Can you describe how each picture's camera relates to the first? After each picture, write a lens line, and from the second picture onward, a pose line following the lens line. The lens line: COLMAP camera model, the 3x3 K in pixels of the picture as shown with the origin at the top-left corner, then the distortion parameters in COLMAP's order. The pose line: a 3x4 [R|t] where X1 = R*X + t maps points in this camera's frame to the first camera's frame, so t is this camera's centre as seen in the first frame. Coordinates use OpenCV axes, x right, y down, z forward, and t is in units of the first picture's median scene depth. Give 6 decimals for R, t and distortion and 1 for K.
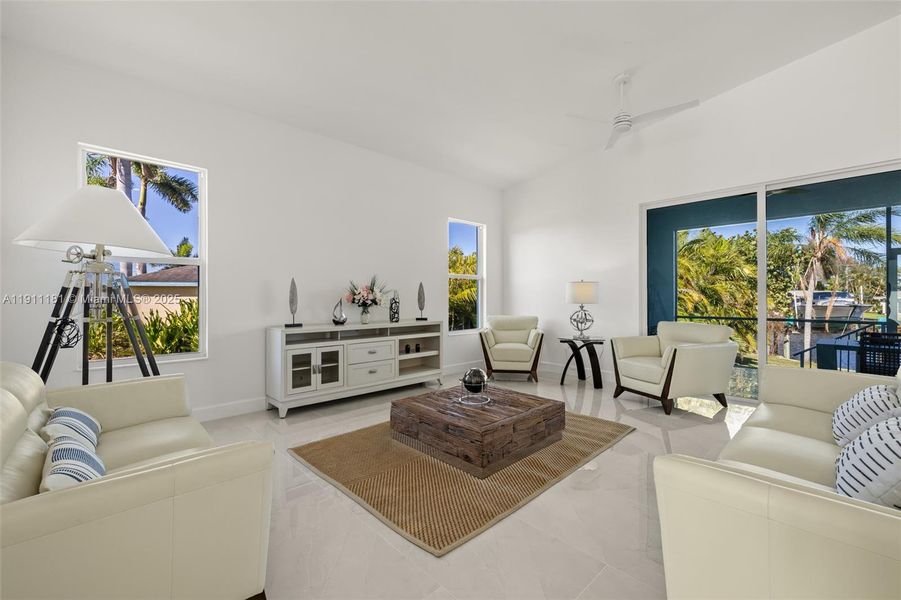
lens RADIAL K [[383.3, 0, 447.0], [0, 383.3, 299.7], [0, 0, 1]] dist [0.004753, 0.000150]
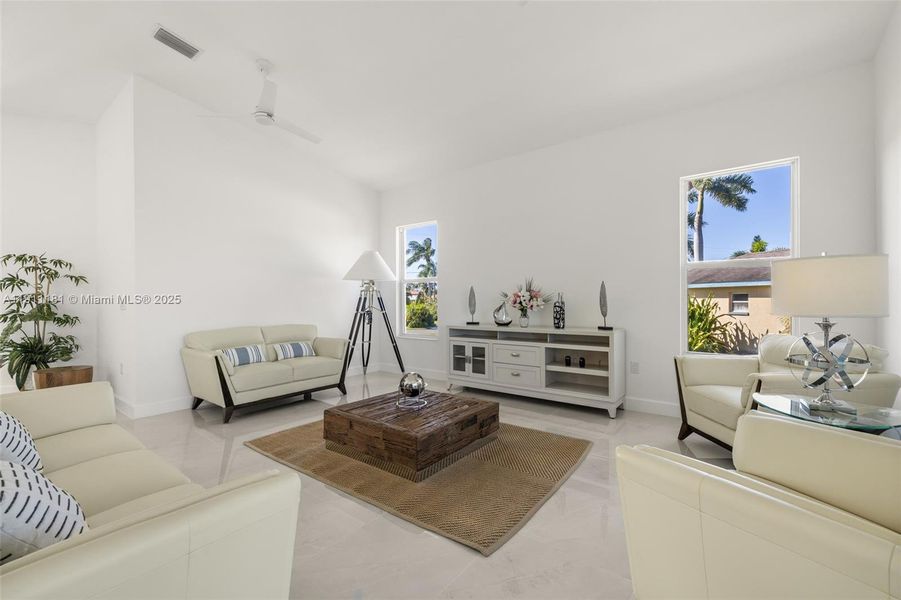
lens RADIAL K [[380.6, 0, 450.7], [0, 380.6, 300.8], [0, 0, 1]] dist [-0.004897, -0.000125]
pose [[0.152091, -0.000234, -0.988367, 0.828183], [0.002678, 0.999996, 0.000175, -0.007599], [0.988363, -0.002673, 0.152091, 0.728334]]
